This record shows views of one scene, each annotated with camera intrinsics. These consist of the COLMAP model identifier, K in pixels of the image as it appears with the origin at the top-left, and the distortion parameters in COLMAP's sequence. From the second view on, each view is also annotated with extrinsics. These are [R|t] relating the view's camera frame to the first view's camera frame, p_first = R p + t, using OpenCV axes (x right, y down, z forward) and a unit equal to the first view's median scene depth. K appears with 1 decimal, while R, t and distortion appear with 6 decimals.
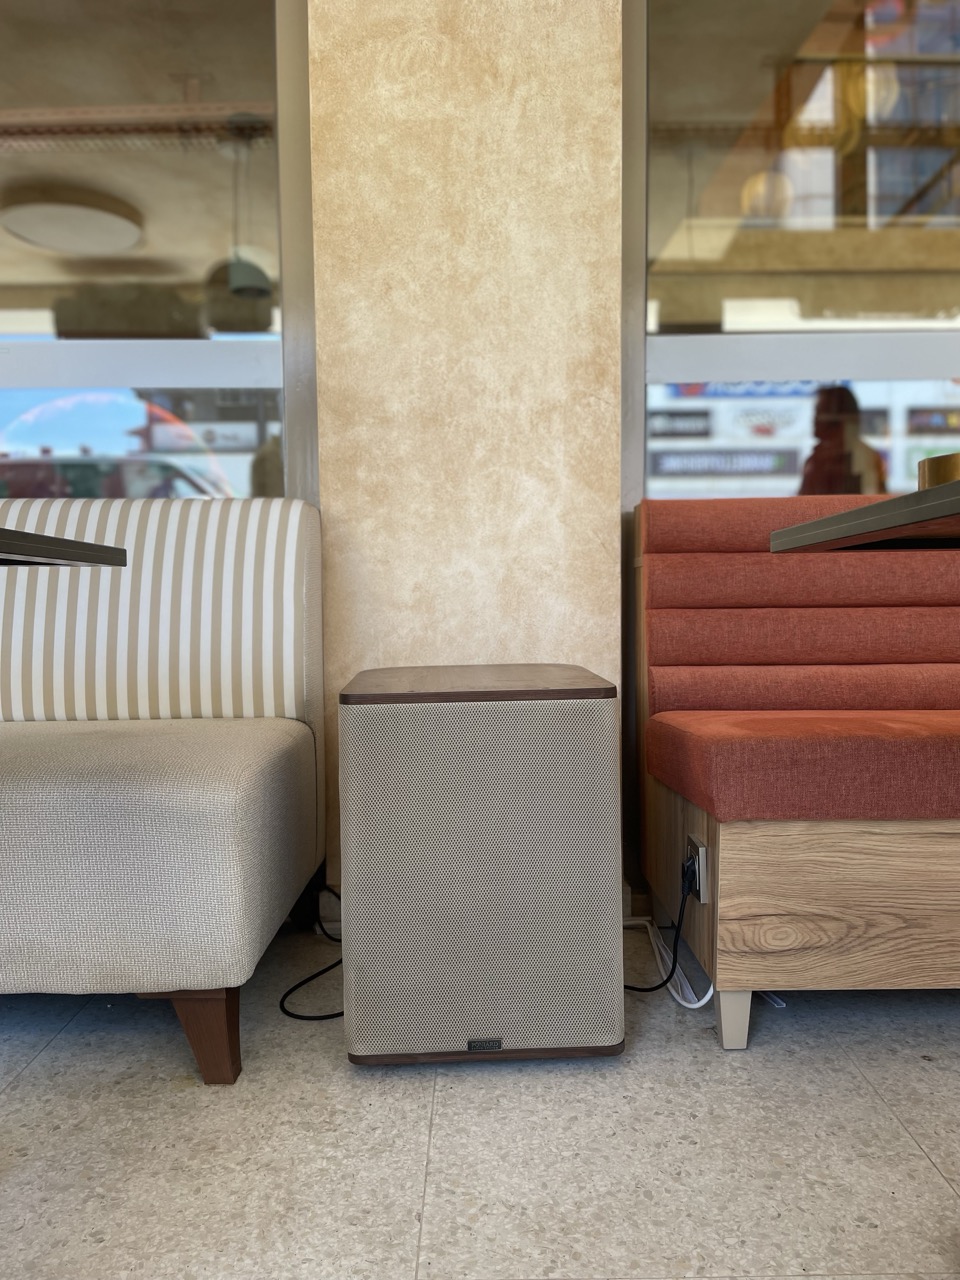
lens RADIAL K [[976.0, 0, 480.1], [0, 976.0, 637.5], [0, 0, 1]] dist [0.078835, -0.085853]
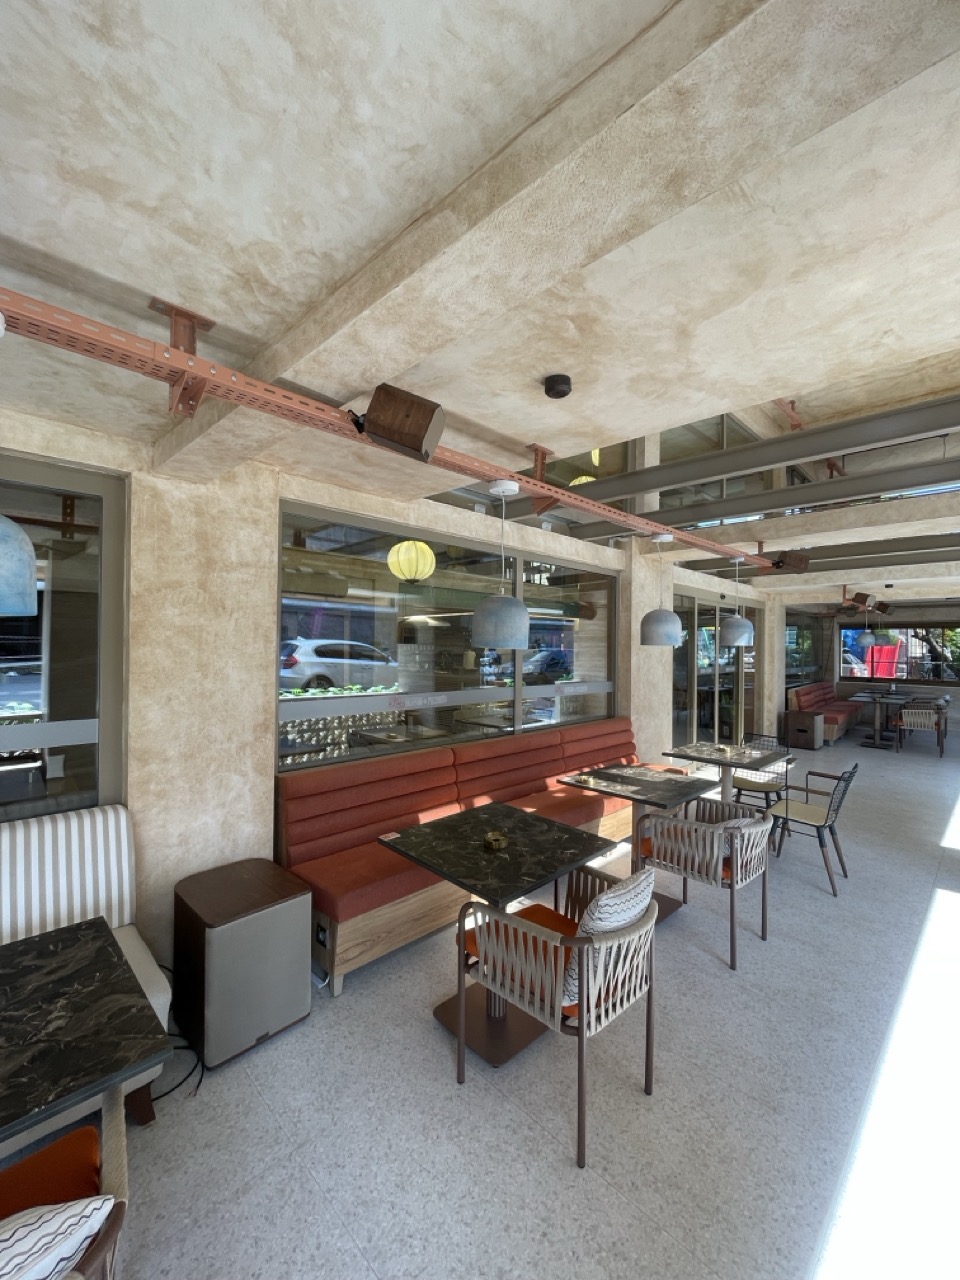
lens RADIAL K [[526.3, 0, 484.4], [0, 526.3, 636.1], [0, 0, 1]] dist [0.000091, -0.000096]
pose [[0.703091, 0.021991, 0.710760, -0.432205], [0.008043, 0.999212, -0.038872, -0.443990], [-0.711054, 0.033047, 0.702360, -0.310465]]
